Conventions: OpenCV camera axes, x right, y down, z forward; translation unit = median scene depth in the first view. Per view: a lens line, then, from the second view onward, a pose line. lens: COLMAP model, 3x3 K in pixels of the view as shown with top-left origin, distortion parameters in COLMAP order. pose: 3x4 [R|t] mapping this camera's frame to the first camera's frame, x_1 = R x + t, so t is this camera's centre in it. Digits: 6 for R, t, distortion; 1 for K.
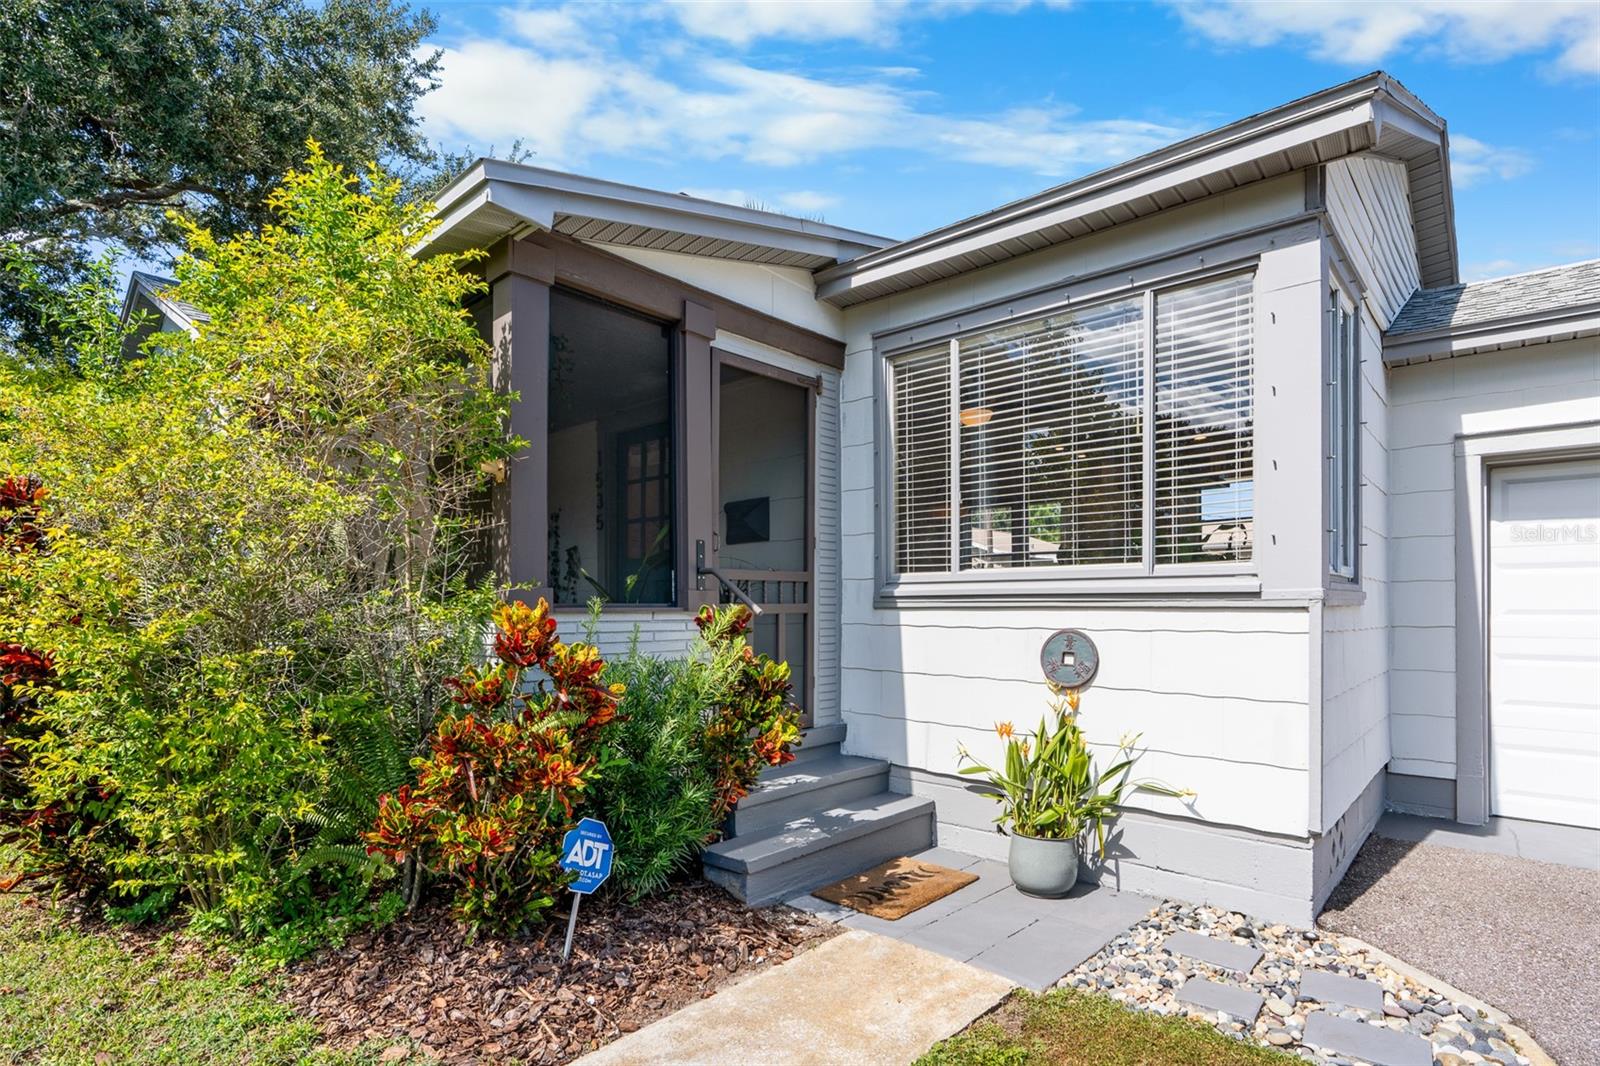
lens RADIAL K [[817.9, 0, 799.0], [0, 817.9, 608.7], [0, 0, 1]] dist [0.000111, 0.000030]
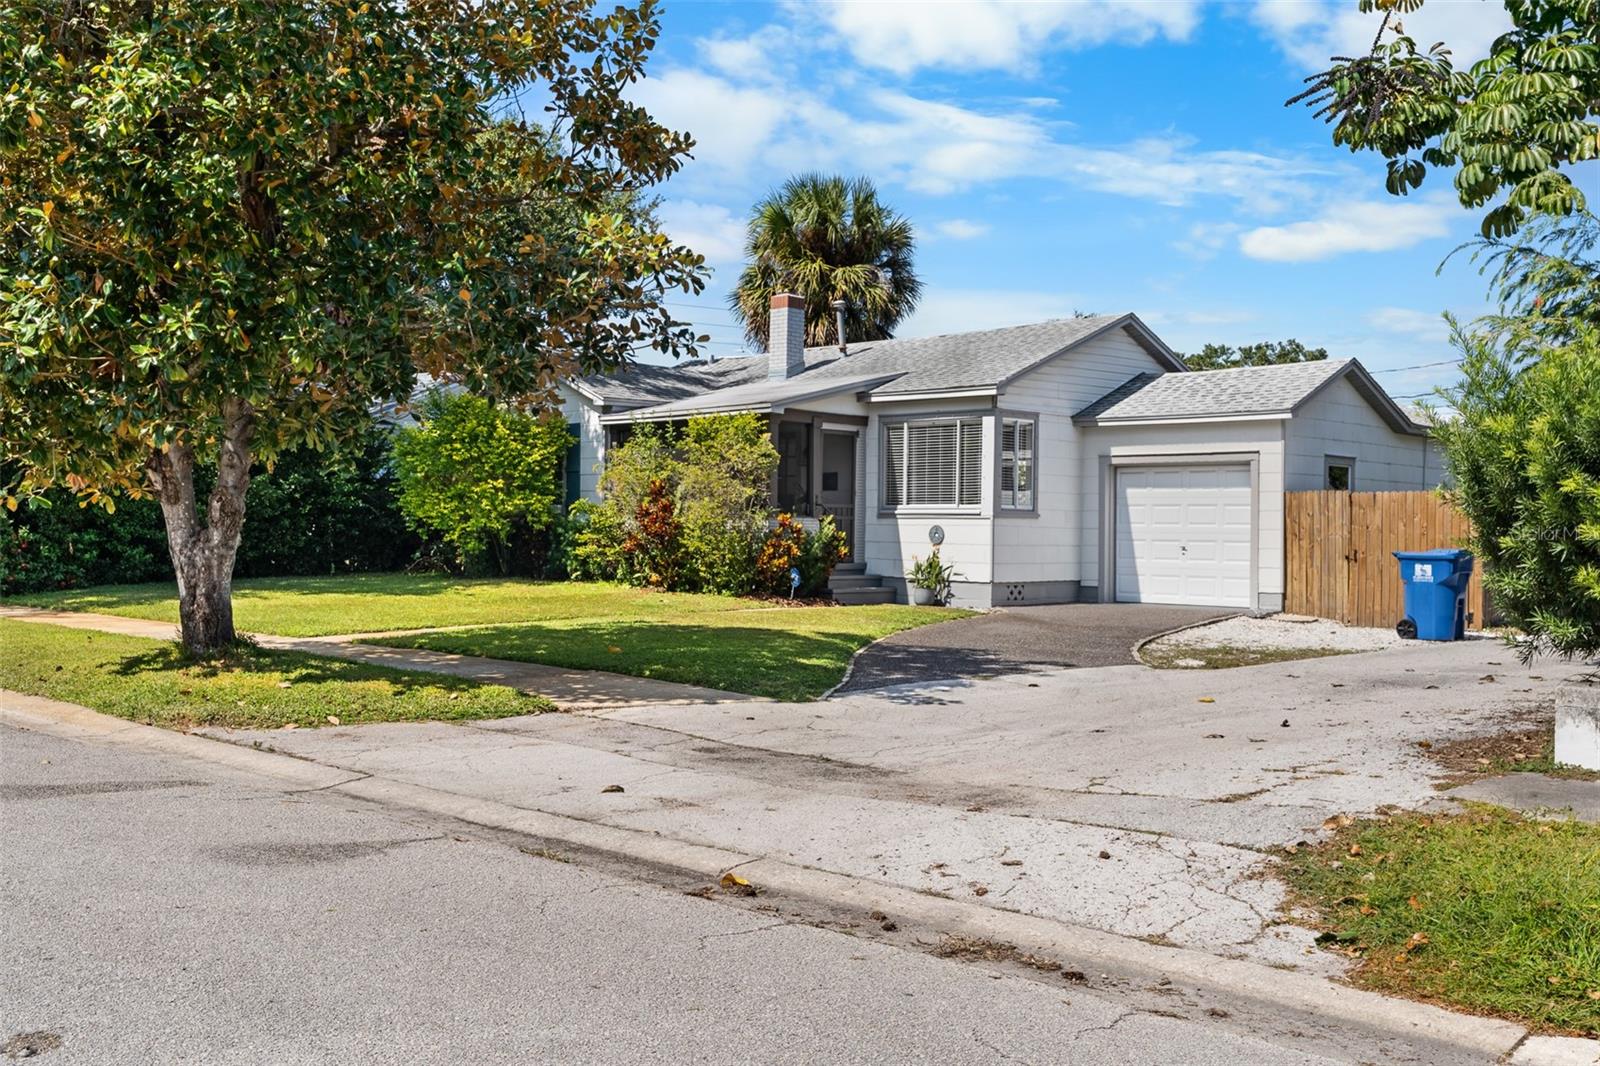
lens RADIAL K [[1620.2, 0, 776.9], [0, 1620.2, 534.3], [0, 0, 1]] dist [0.051609, -0.006636]
pose [[0.998566, 0.012721, -0.051992, 0.046642], [-0.012773, 0.999918, -0.000665, 0.071585], [0.051979, 0.001328, 0.998647, -5.126302]]
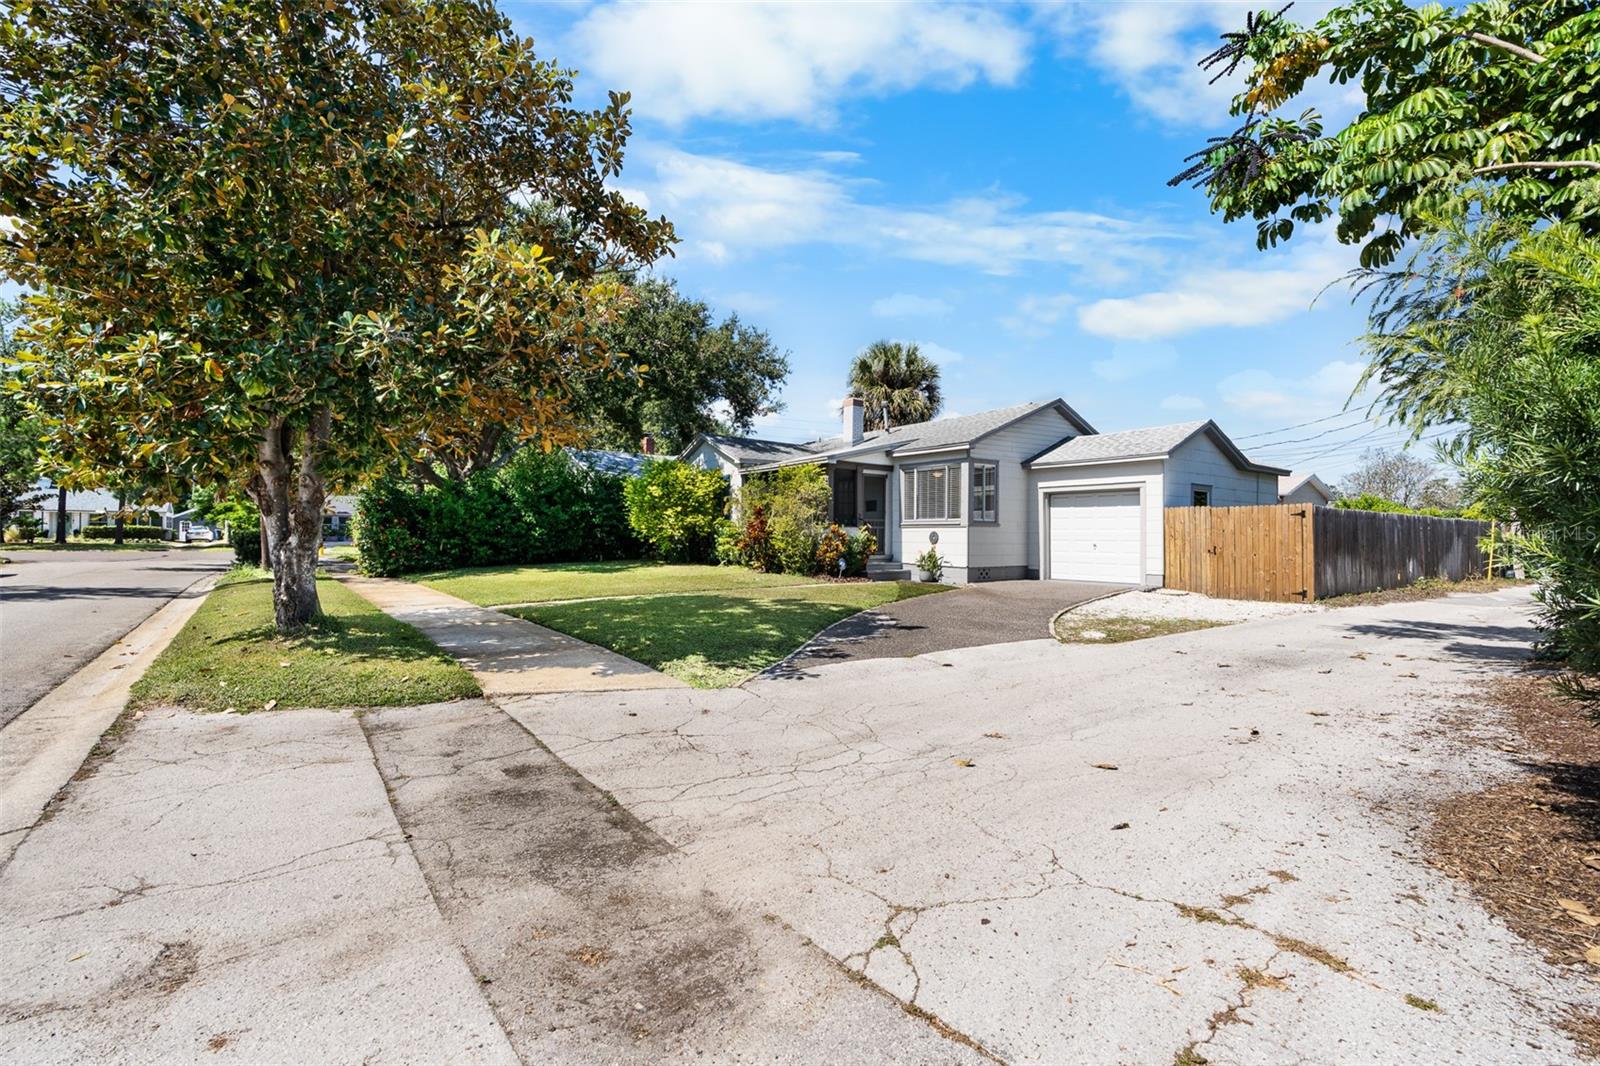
lens RADIAL K [[736.0, 0, 789.2], [0, 736.0, 531.5], [0, 0, 1]] dist [-0.001212, 0.000816]
pose [[0.977813, 0.005980, -0.209396, 0.405762], [-0.008016, 0.999928, -0.008876, 0.071704], [0.209328, 0.010358, 0.977791, -3.543114]]
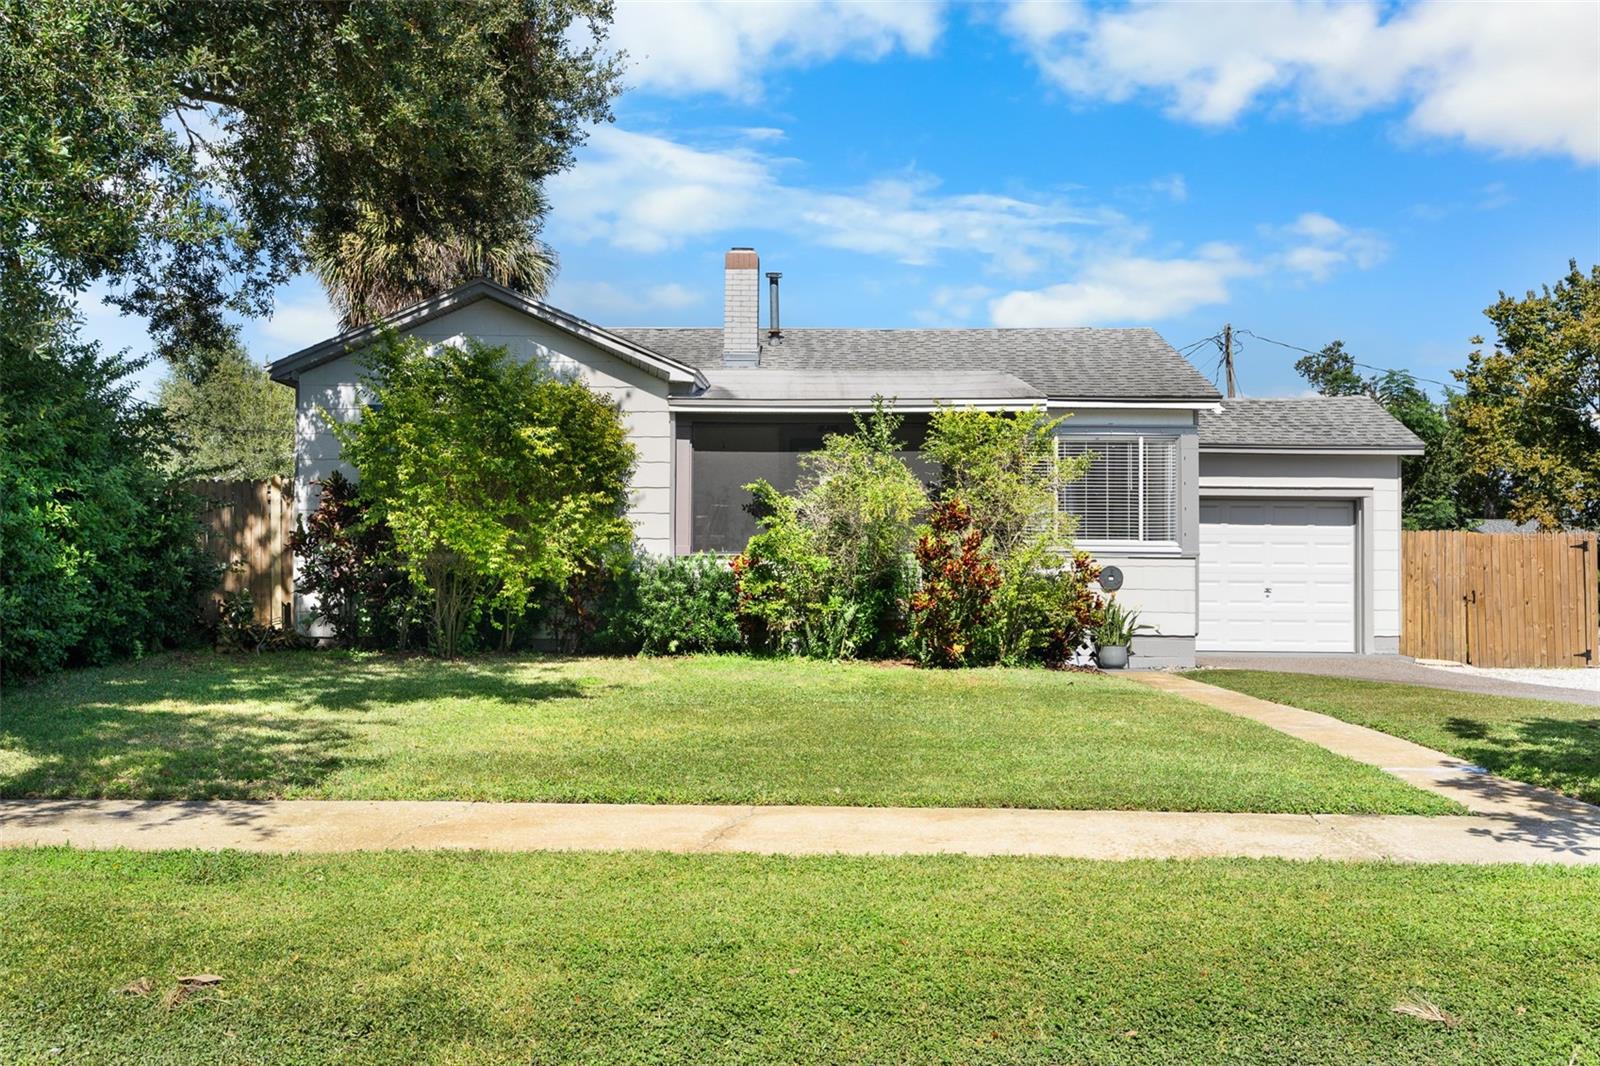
lens RADIAL K [[1495.9, 0, 800.0], [0, 1495.9, 533.0], [0, 0, 1]] dist [-0.002075, 0.005066]
pose [[0.750567, 0.023098, 0.660390, -3.361840], [-0.008323, 0.999640, -0.025505, 0.048839], [-0.660742, 0.013647, 0.750489, -1.771254]]
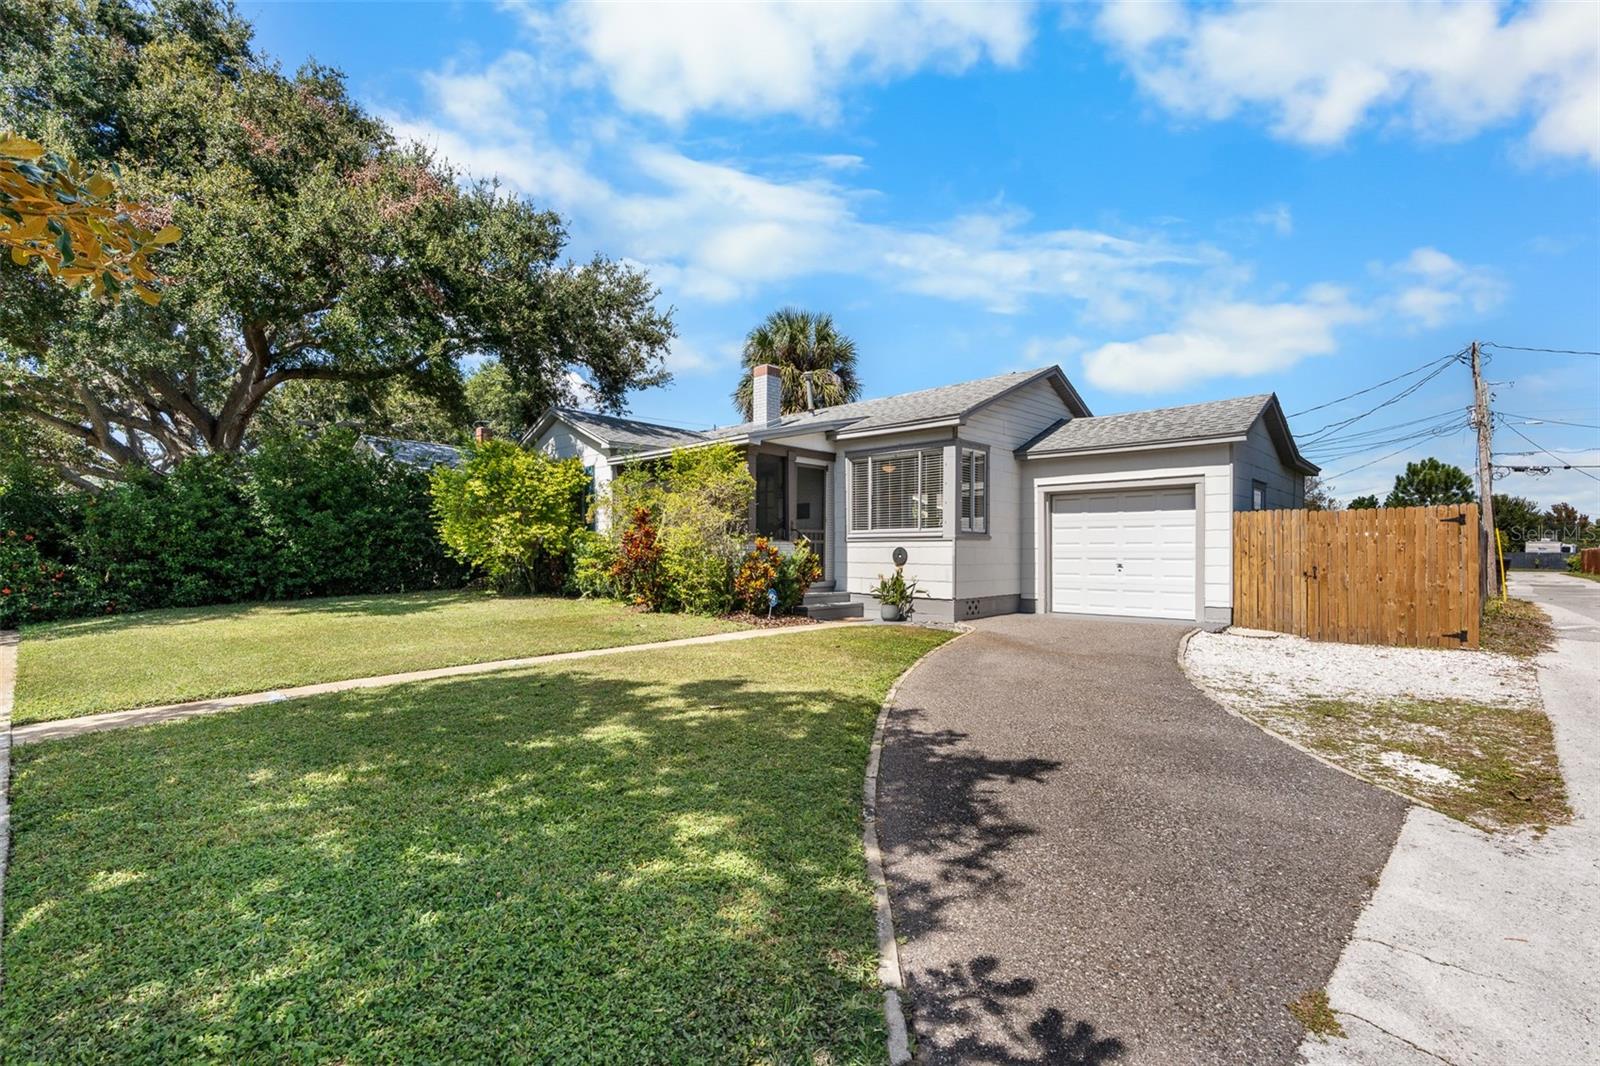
lens RADIAL K [[742.6, 0, 788.2], [0, 742.6, 560.9], [0, 0, 1]] dist [-0.005626, -0.000111]
pose [[0.999442, 0.001932, -0.033333, -0.034438], [-0.001615, 0.999953, 0.009544, 0.053883], [0.033350, -0.009485, 0.999399, -2.124380]]
